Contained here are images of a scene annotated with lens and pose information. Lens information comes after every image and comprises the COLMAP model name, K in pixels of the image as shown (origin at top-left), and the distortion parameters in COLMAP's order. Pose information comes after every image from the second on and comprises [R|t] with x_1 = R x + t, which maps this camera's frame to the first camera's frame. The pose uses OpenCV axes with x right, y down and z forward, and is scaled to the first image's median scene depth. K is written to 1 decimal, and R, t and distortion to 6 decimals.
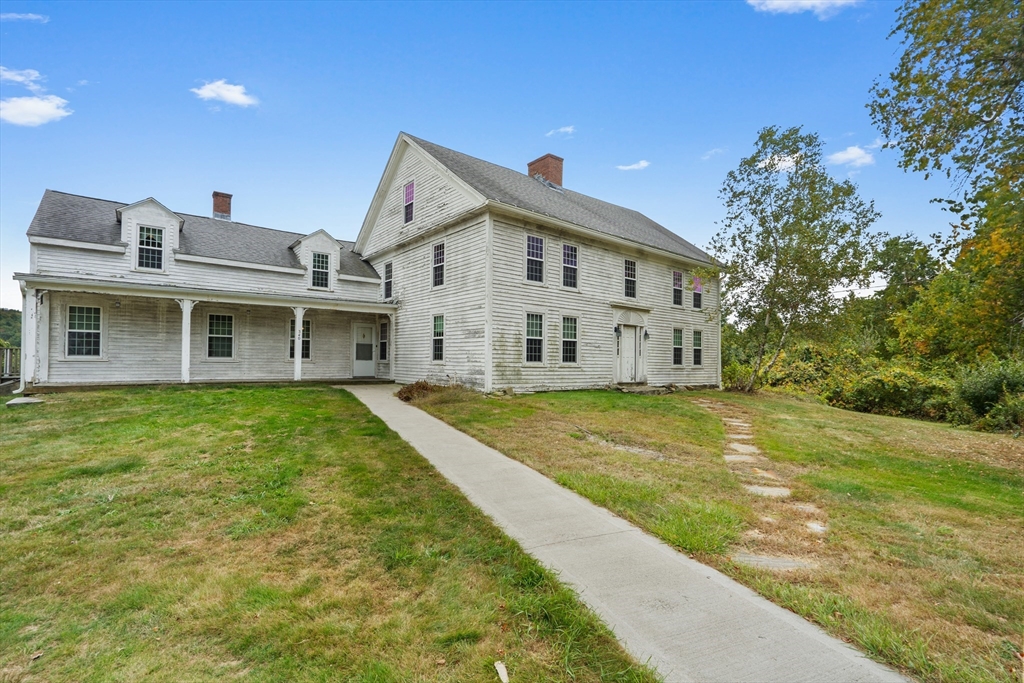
lens RADIAL K [[468.4, 0, 515.0], [0, 468.4, 358.7], [0, 0, 1]] dist [-0.005124, 0.000861]
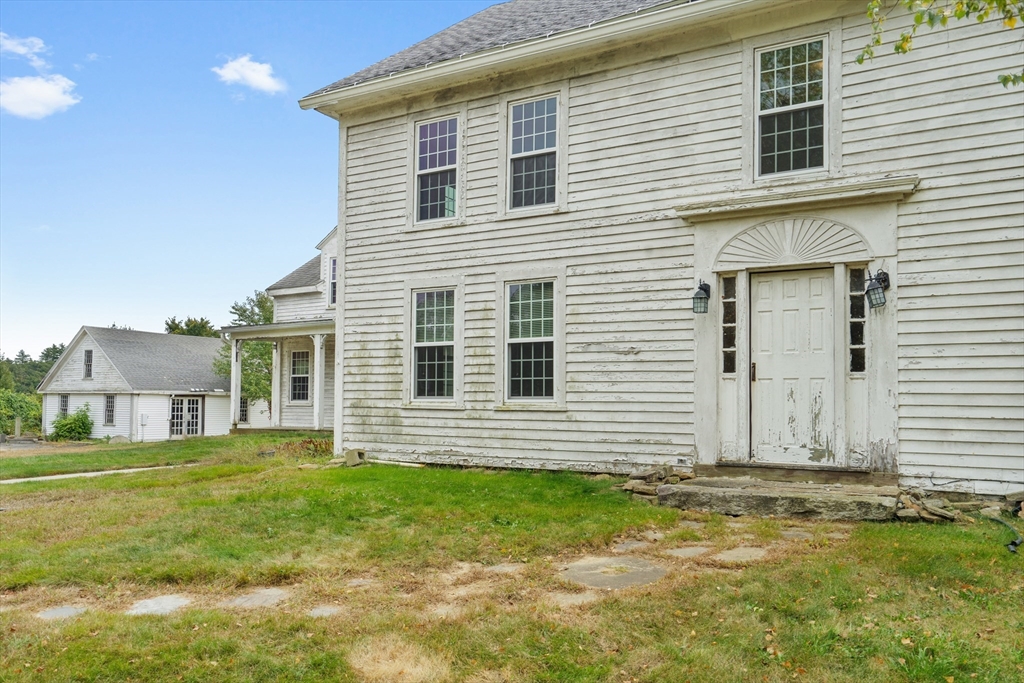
lens RADIAL K [[785.6, 0, 508.4], [0, 785.6, 383.0], [0, 0, 1]] dist [0.016136, -0.000158]
pose [[0.336674, -0.037963, -0.940856, 0.715353], [-0.000359, 0.999182, -0.040445, 0.021803], [0.941621, 0.013954, 0.336385, 0.751585]]
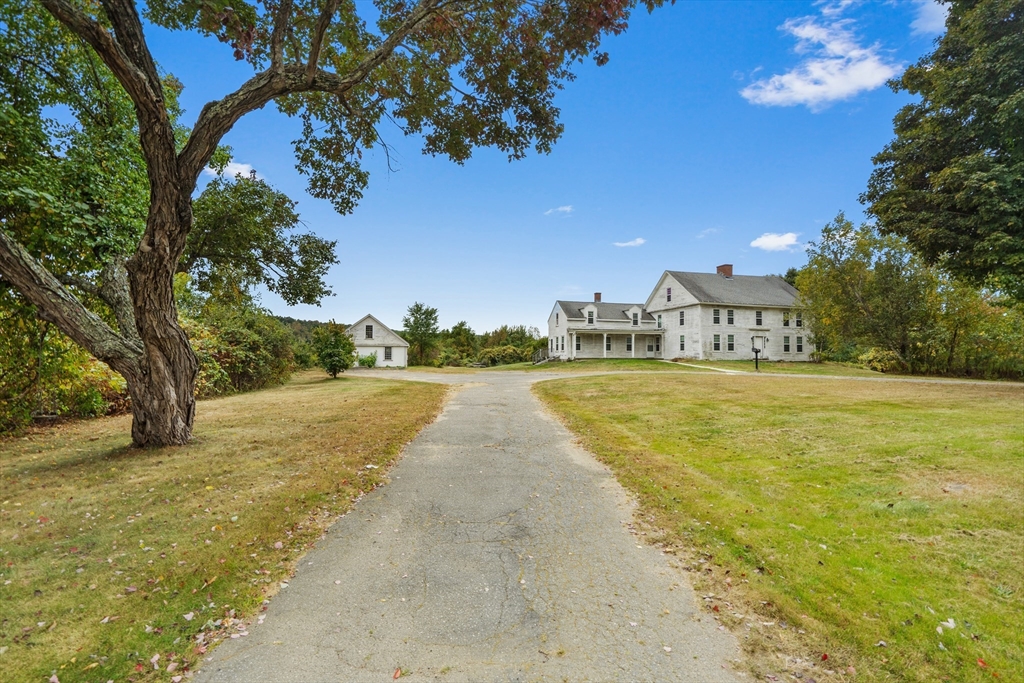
lens RADIAL K [[468.4, 0, 515.5], [0, 468.4, 342.3], [0, 0, 1]] dist [-0.005124, 0.000861]
pose [[0.909725, -0.019566, -0.414749, 0.103611], [0.006906, 0.999464, -0.032003, 0.038116], [0.415153, 0.026250, 0.909373, -2.112376]]
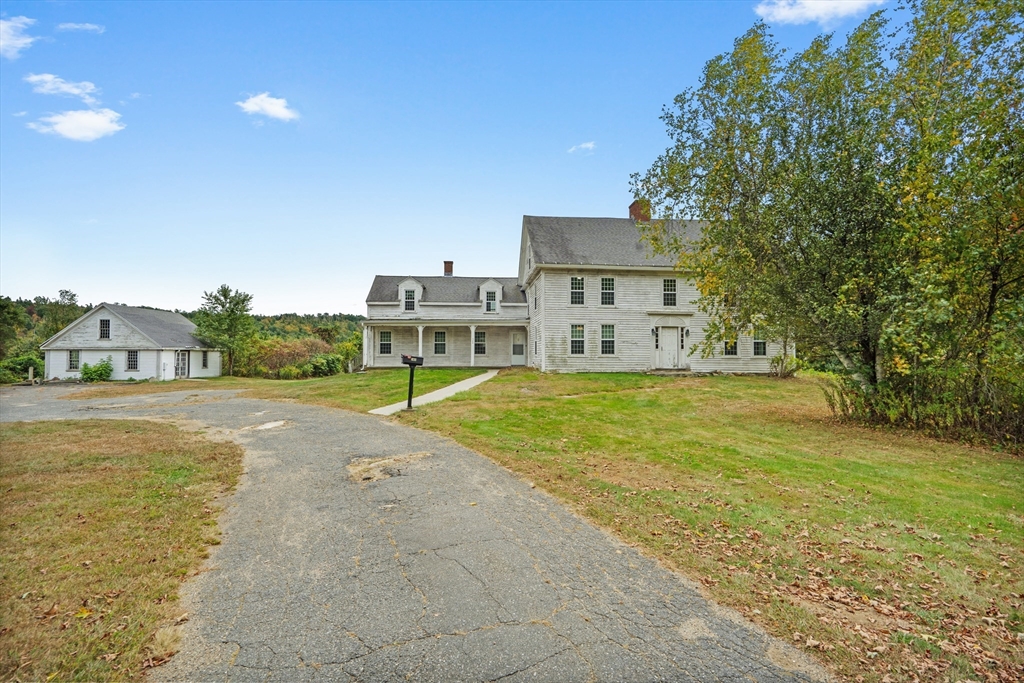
lens RADIAL K [[519.5, 0, 511.8], [0, 519.5, 339.3], [0, 0, 1]] dist [0.003617, 0.000973]
pose [[0.820802, -0.029943, -0.570427, 0.813487], [0.012287, 0.999320, -0.034777, 0.013643], [0.571080, 0.021536, 0.820612, -0.559964]]
